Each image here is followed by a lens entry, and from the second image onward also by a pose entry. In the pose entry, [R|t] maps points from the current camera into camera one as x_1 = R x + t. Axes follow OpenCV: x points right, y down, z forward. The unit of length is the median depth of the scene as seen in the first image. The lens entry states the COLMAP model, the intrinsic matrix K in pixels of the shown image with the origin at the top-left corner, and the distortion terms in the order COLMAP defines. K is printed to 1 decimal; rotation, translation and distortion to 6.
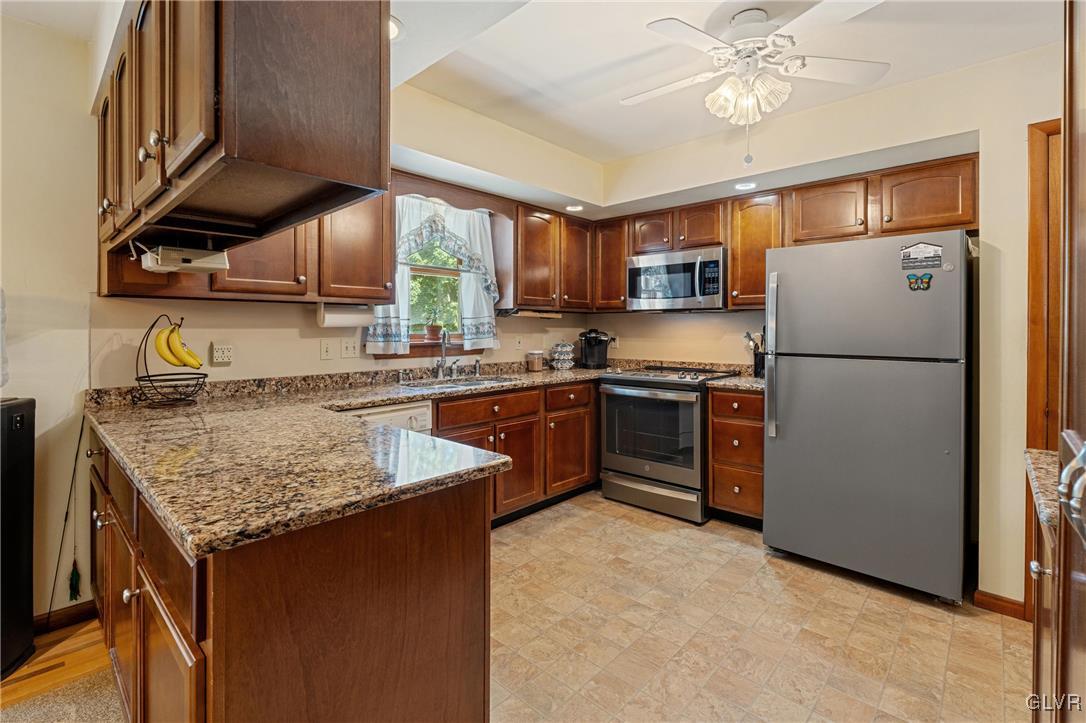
lens RADIAL K [[481.1, 0, 542.6], [0, 481.1, 328.5], [0, 0, 1]] dist [-0.010701, 0.001970]
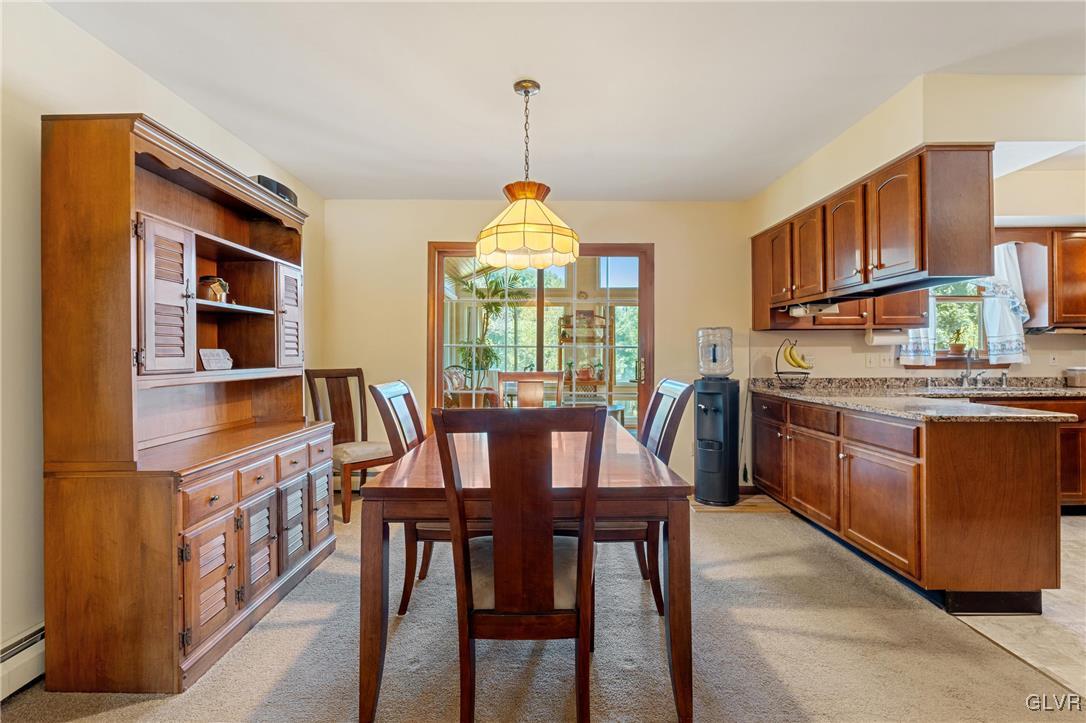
lens RADIAL K [[481.1, 0, 545.9], [0, 481.1, 350.5], [0, 0, 1]] dist [-0.010701, 0.001970]
pose [[0.673583, -0.008704, -0.739060, -0.032308], [0.005344, 0.999962, -0.006906, 0.014482], [0.739092, 0.000702, 0.673604, -0.595919]]
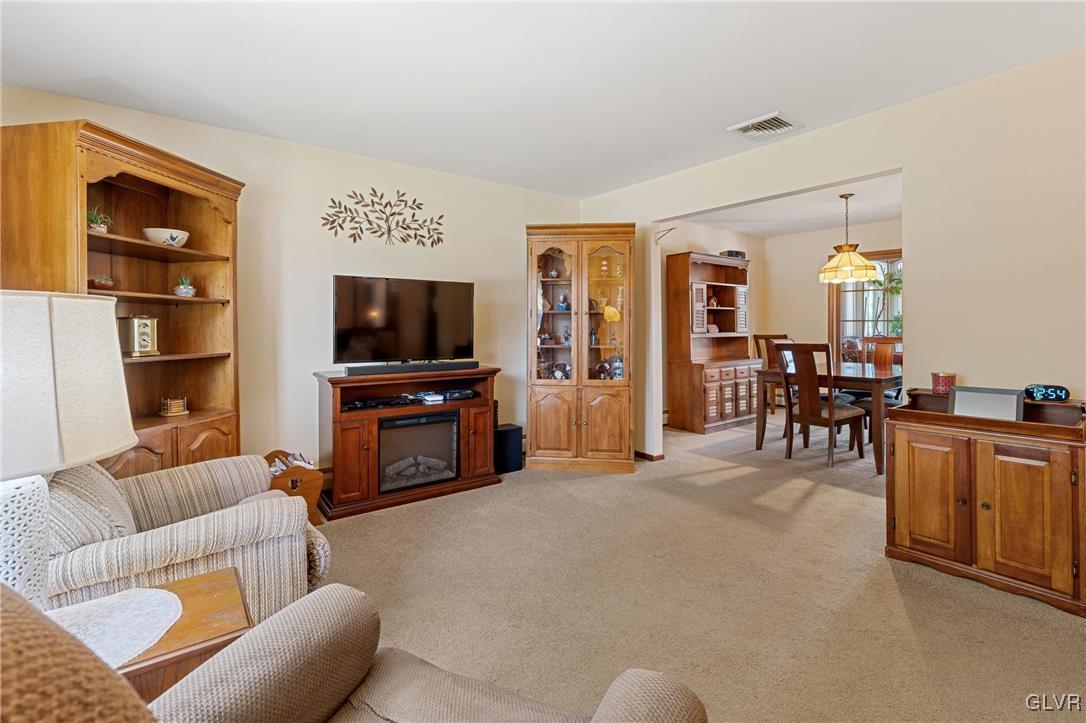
lens RADIAL K [[481.1, 0, 538.6], [0, 481.1, 331.7], [0, 0, 1]] dist [-0.010701, 0.001970]
pose [[-0.189259, 0.006040, -0.981909, 0.994107], [0.007103, 0.999963, 0.004782, 0.017973], [0.981901, -0.006070, -0.189295, -0.775732]]
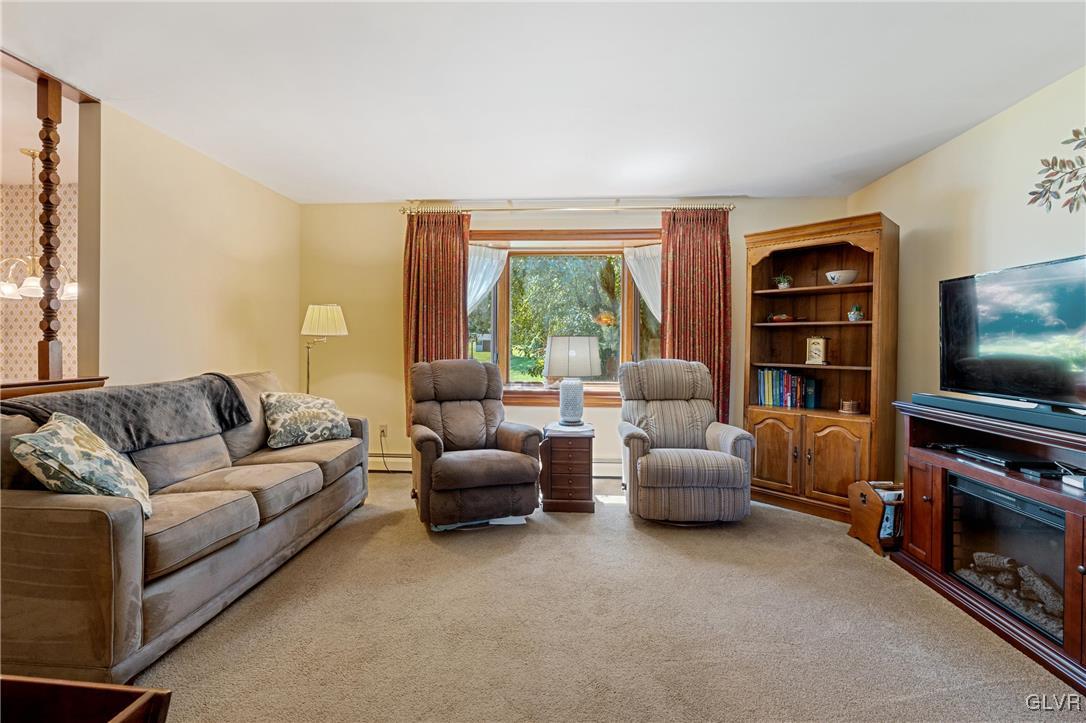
lens RADIAL K [[481.1, 0, 544.7], [0, 481.1, 350.7], [0, 0, 1]] dist [-0.010701, 0.001970]
pose [[-0.627372, -0.017810, 0.778516, -0.035071], [-0.012839, 0.999839, 0.012527, 0.018120], [-0.778614, -0.002136, -0.627500, -0.382702]]
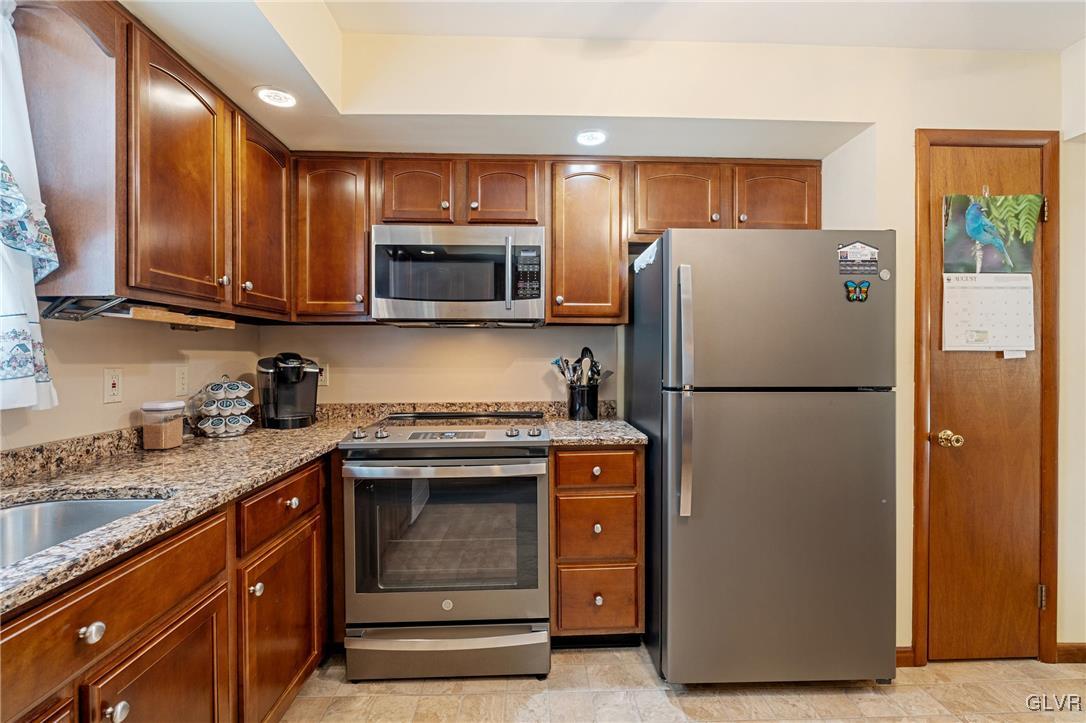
lens RADIAL K [[481.1, 0, 543.4], [0, 481.1, 354.4], [0, 0, 1]] dist [-0.010701, 0.001970]
pose [[0.707524, -0.003664, 0.706680, -0.092062], [0.002021, 0.999993, 0.003161, 0.002528], [-0.706687, -0.000808, 0.707526, 0.535220]]
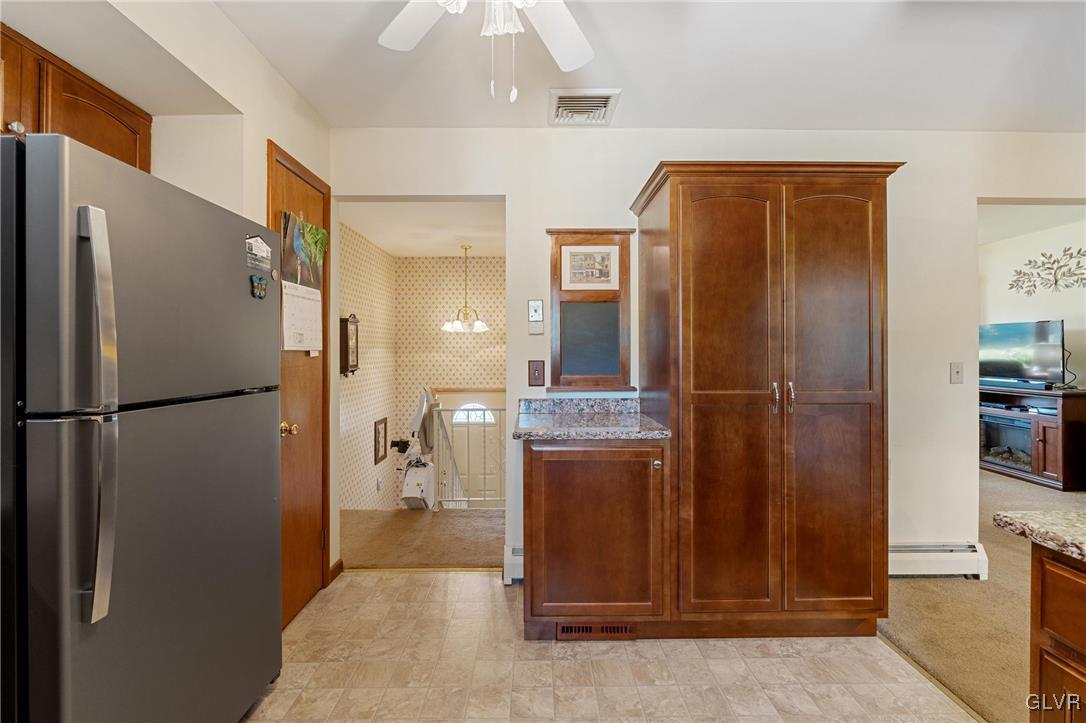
lens RADIAL K [[481.1, 0, 536.6], [0, 481.1, 354.0], [0, 0, 1]] dist [-0.010701, 0.001970]
pose [[-0.673511, -0.006652, 0.739147, -0.042986], [-0.003355, 0.999977, 0.005943, 0.000998], [-0.739169, 0.001523, -0.673518, 0.786661]]
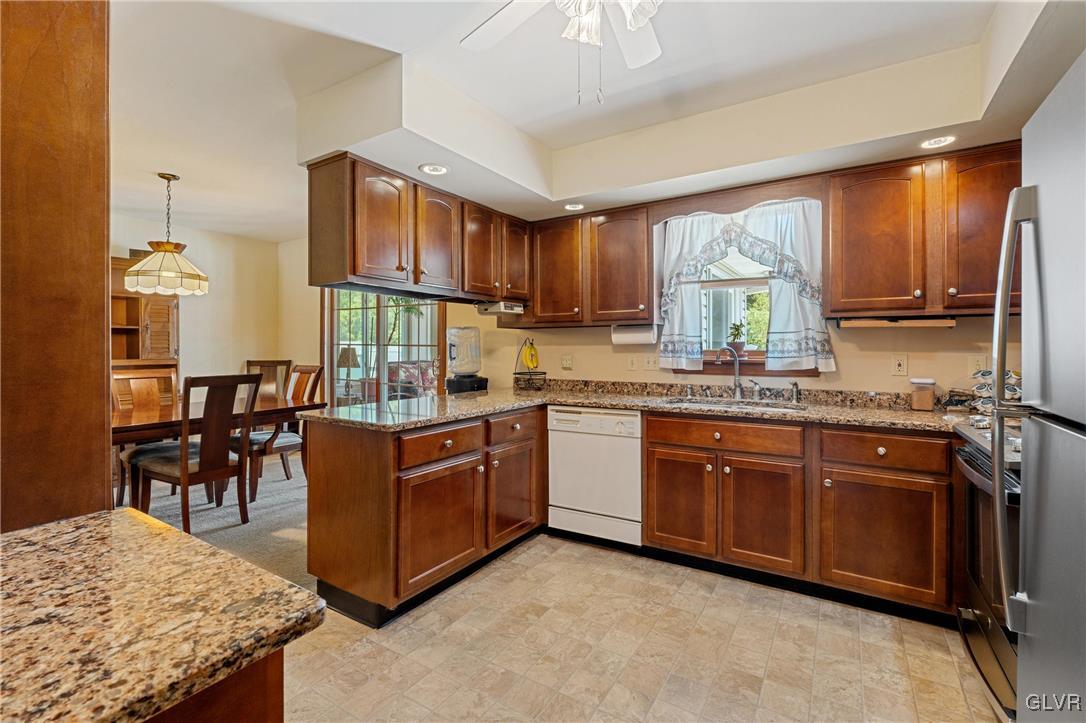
lens RADIAL K [[481.1, 0, 544.8], [0, 481.1, 345.0], [0, 0, 1]] dist [-0.010701, 0.001970]
pose [[0.195522, -0.005606, -0.980683, 0.612937], [0.001657, 0.999984, -0.005385, 0.004526], [0.980698, -0.000572, 0.195528, 0.453034]]
